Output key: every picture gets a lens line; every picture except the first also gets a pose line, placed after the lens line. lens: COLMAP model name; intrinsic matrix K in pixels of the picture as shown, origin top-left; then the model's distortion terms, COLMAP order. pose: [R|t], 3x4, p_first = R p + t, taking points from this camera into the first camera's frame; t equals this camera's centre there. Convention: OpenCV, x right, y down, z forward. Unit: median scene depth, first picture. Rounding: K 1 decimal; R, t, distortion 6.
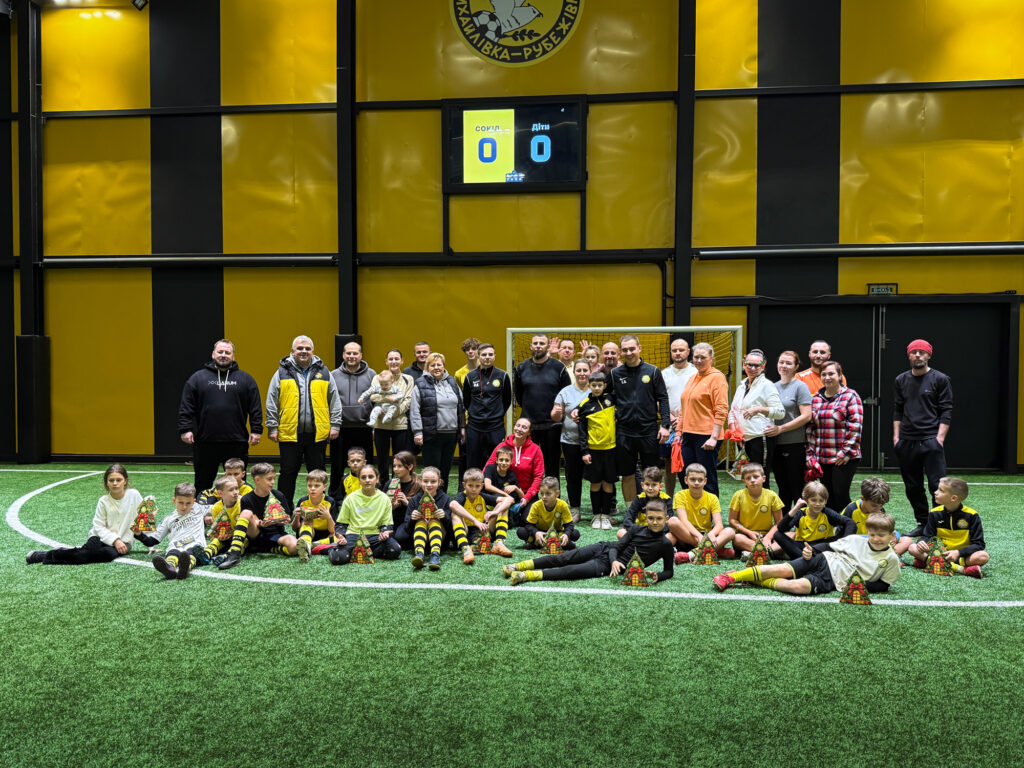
lens RADIAL K [[836.4, 0, 502.0], [0, 836.4, 389.8], [0, 0, 1]] dist [0.089383, -0.129162]
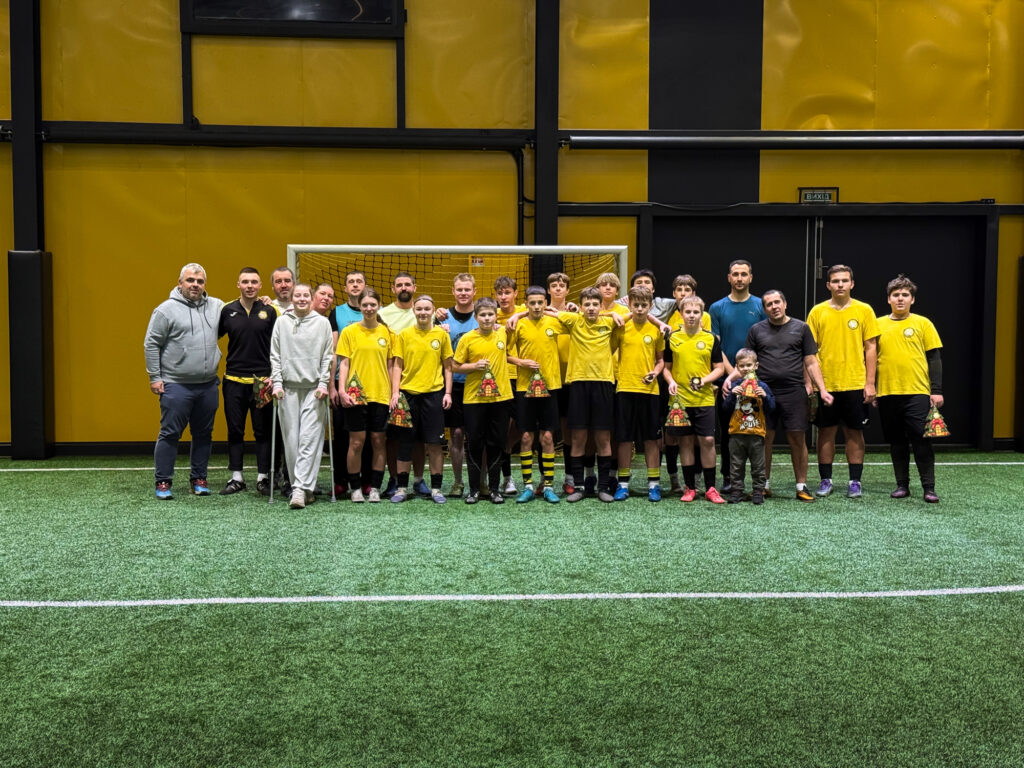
lens RADIAL K [[1405.1, 0, 527.9], [0, 1405.1, 397.1], [0, 0, 1]] dist [0.091823, 0.000000]
pose [[0.984142, -0.009573, 0.177126, -0.004717], [0.002923, 0.999282, 0.037769, 0.005065], [-0.177361, -0.036653, 0.983463, -0.128573]]
